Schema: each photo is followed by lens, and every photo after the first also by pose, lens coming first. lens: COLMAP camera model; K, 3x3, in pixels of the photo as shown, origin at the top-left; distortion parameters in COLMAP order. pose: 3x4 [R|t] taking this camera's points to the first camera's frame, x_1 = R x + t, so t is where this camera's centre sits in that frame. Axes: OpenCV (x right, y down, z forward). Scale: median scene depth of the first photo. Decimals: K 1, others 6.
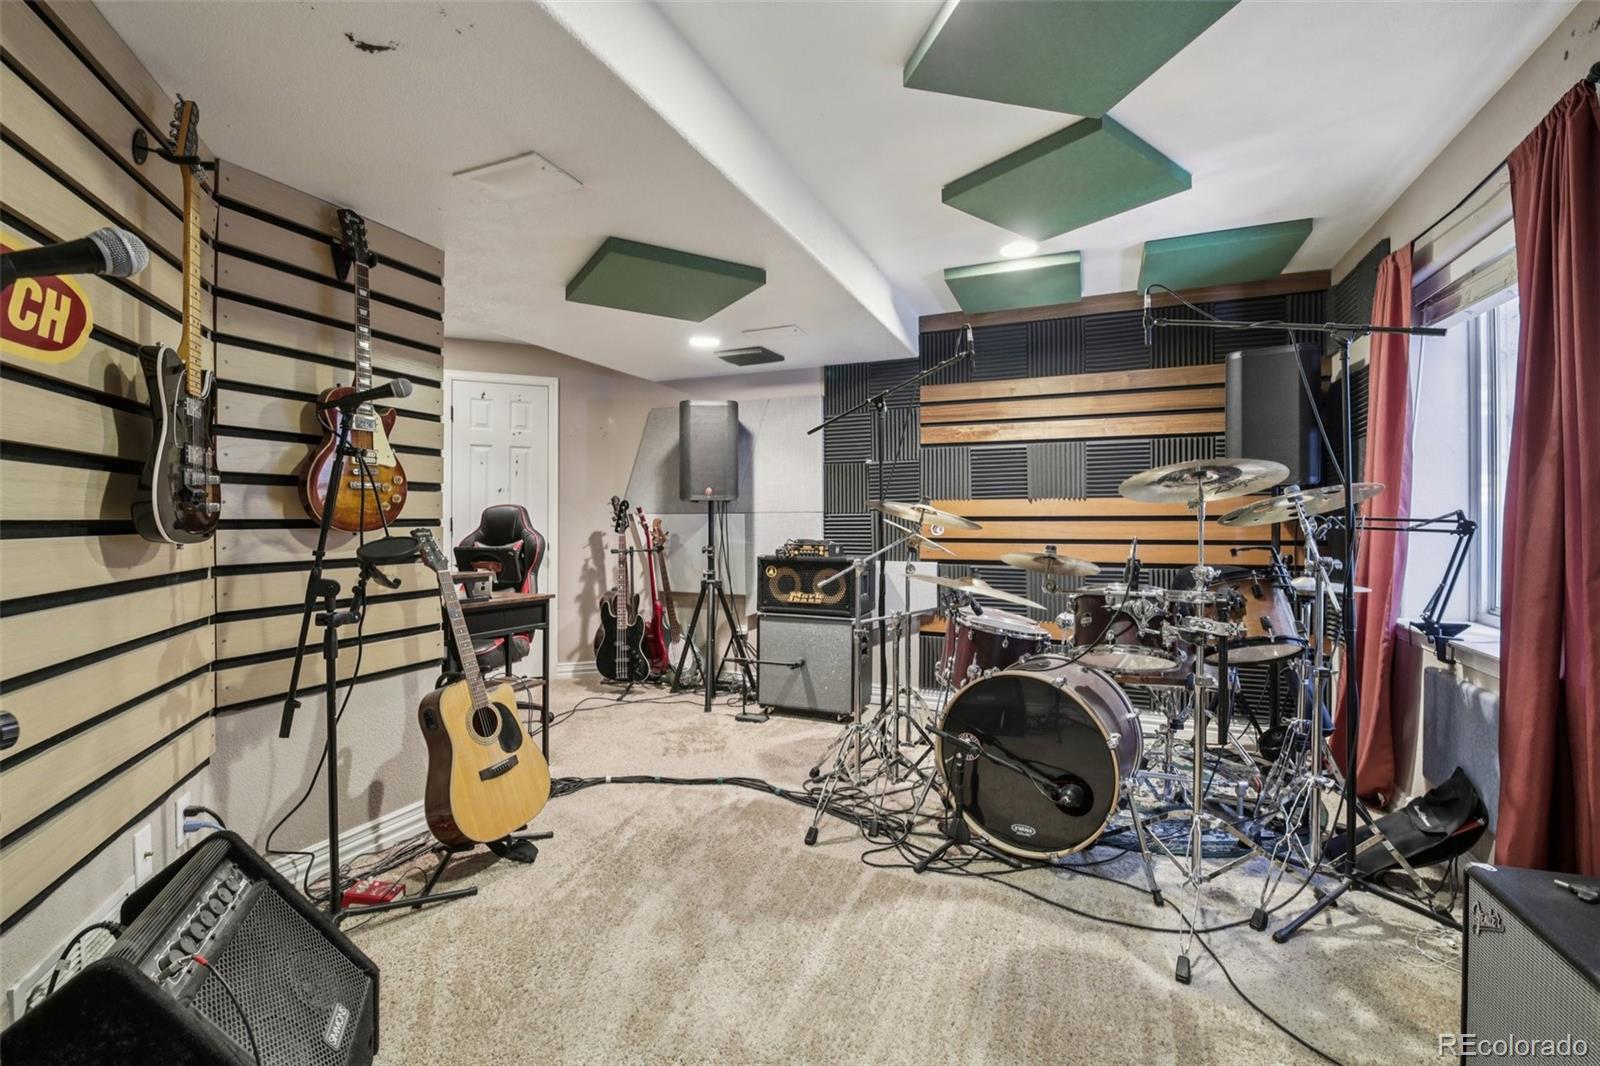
lens RADIAL K [[712.9, 0, 778.2], [0, 712.9, 516.3], [0, 0, 1]] dist [-0.012899, -0.000569]
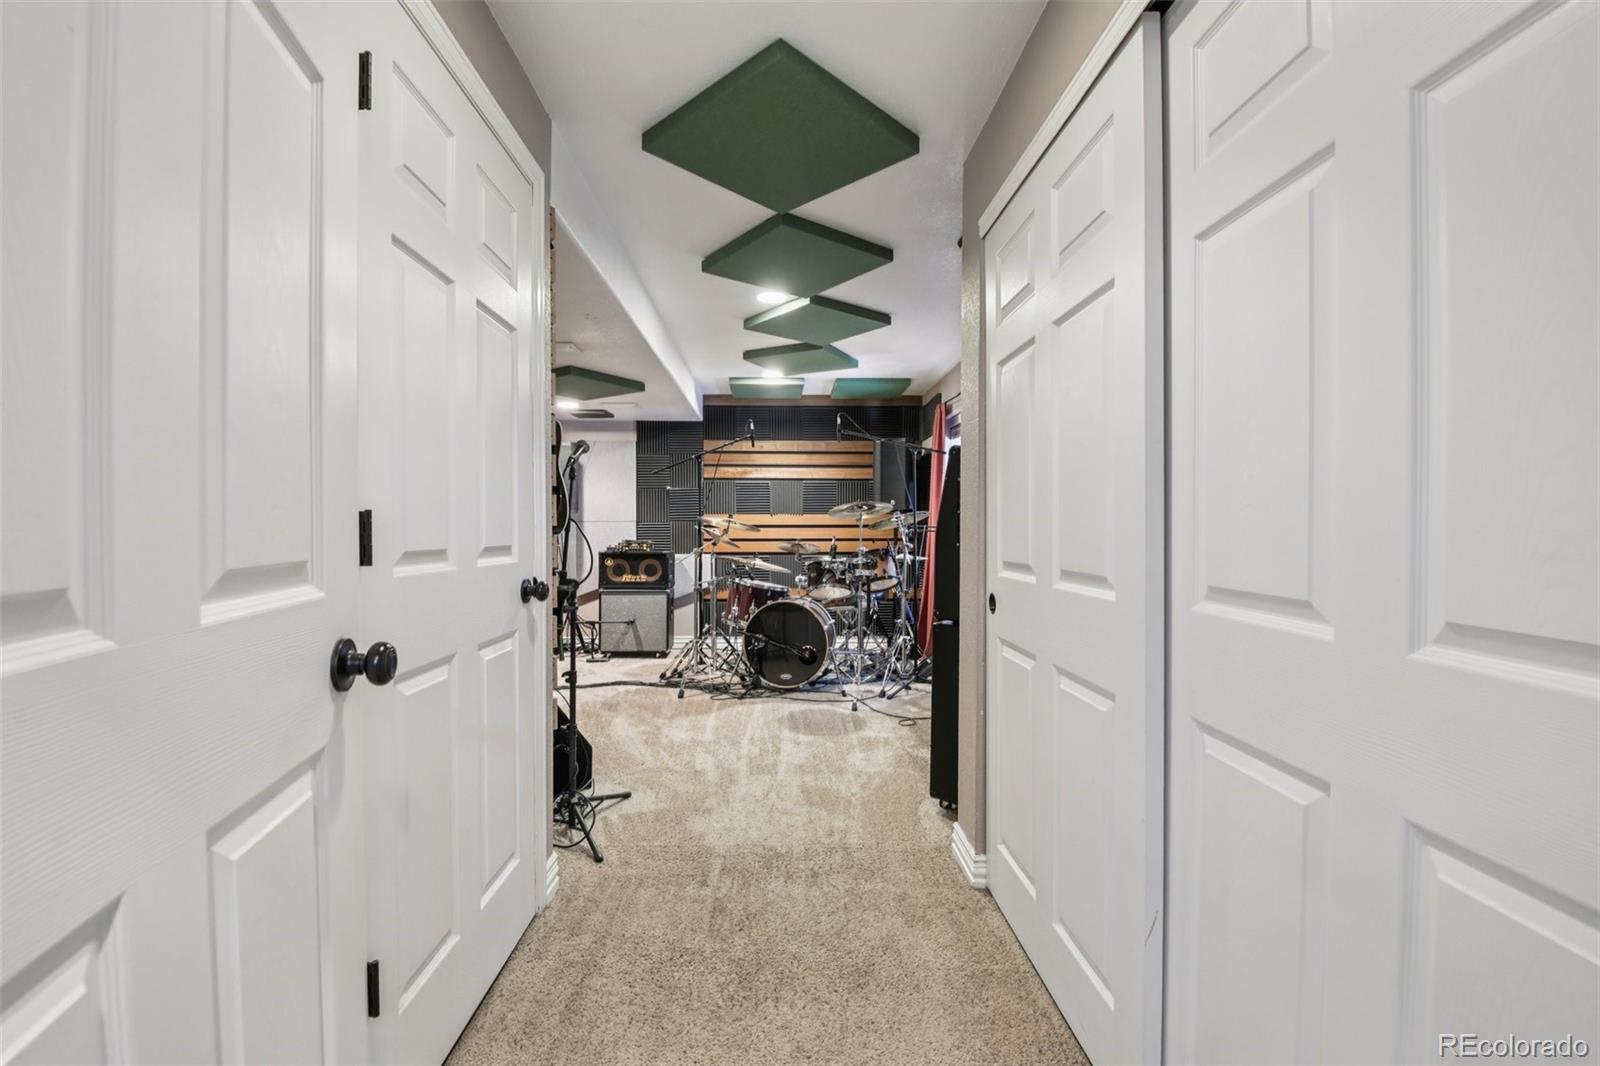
lens RADIAL K [[690.8, 0, 800.0], [0, 690.8, 533.0], [0, 0, 1]] dist [-0.010862, -0.000421]
pose [[0.901524, -0.001102, 0.432728, -0.336593], [-0.004228, 0.999927, 0.011355, 0.000178], [-0.432709, -0.012066, 0.901453, -0.570675]]
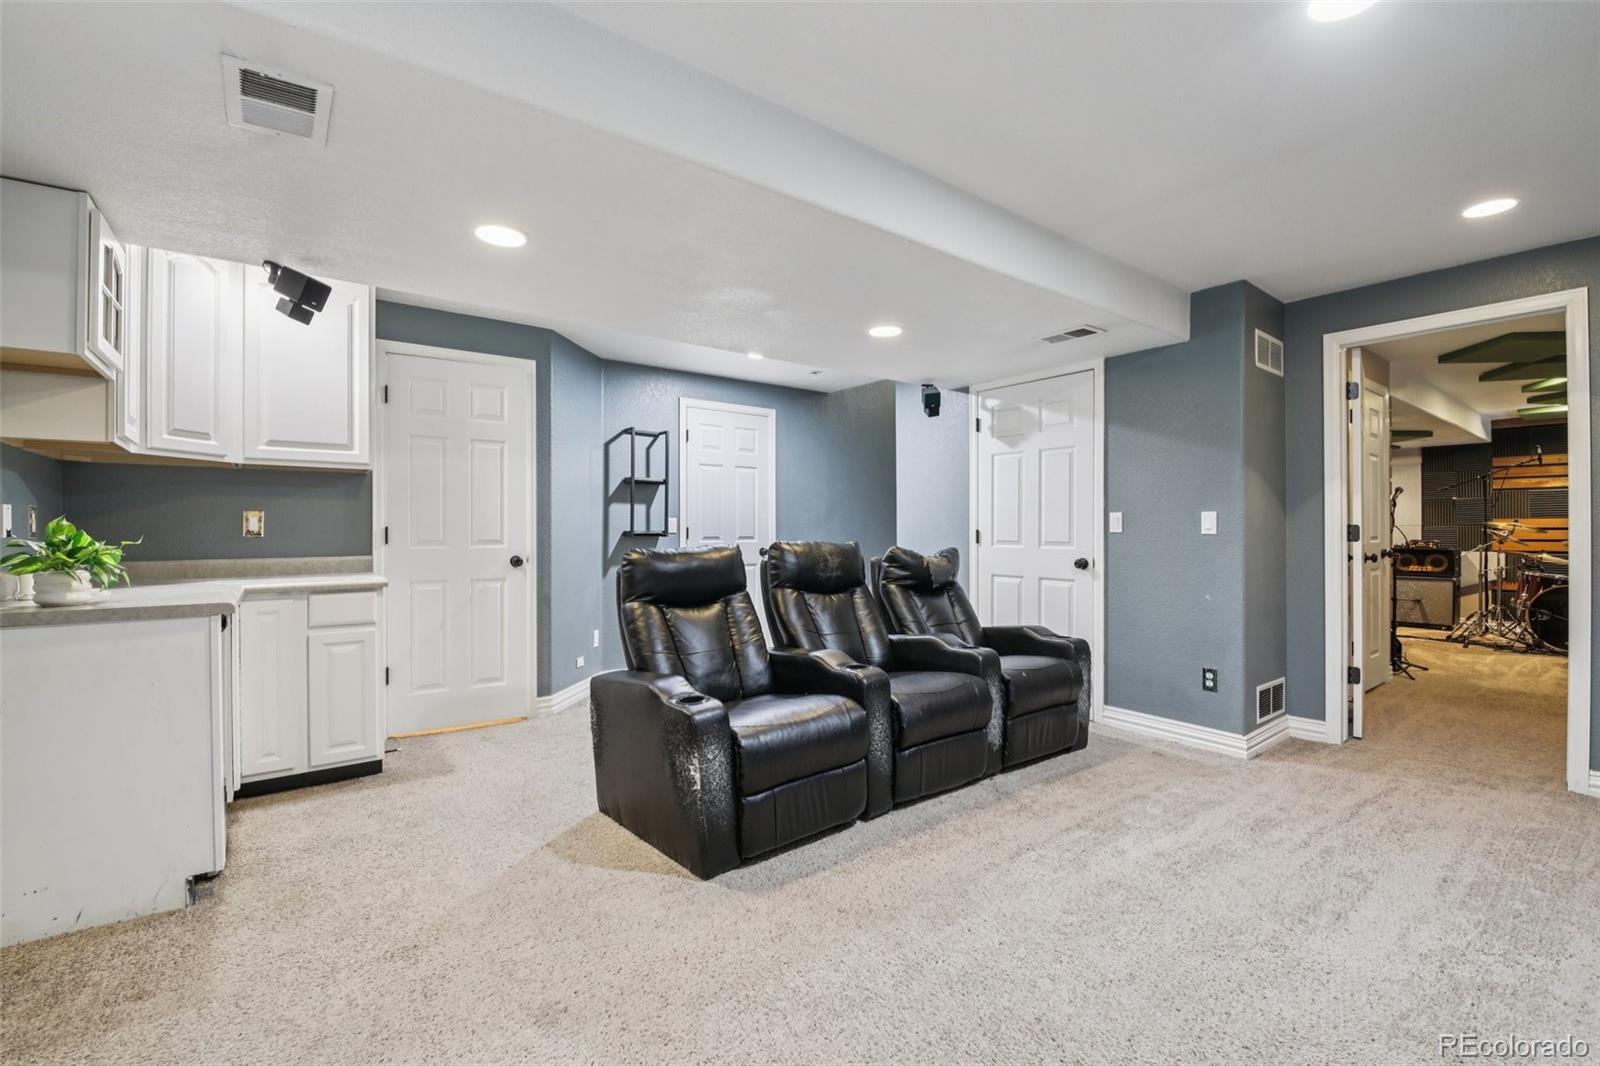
lens RADIAL K [[696.9, 0, 797.3], [0, 696.9, 526.5], [0, 0, 1]] dist [-0.005093, -0.007379]
pose [[0.876472, -0.000424, -0.481452, -0.682657], [-0.000449, 0.999998, -0.001697, 0.000624], [0.481452, 0.001703, 0.876471, -1.877155]]
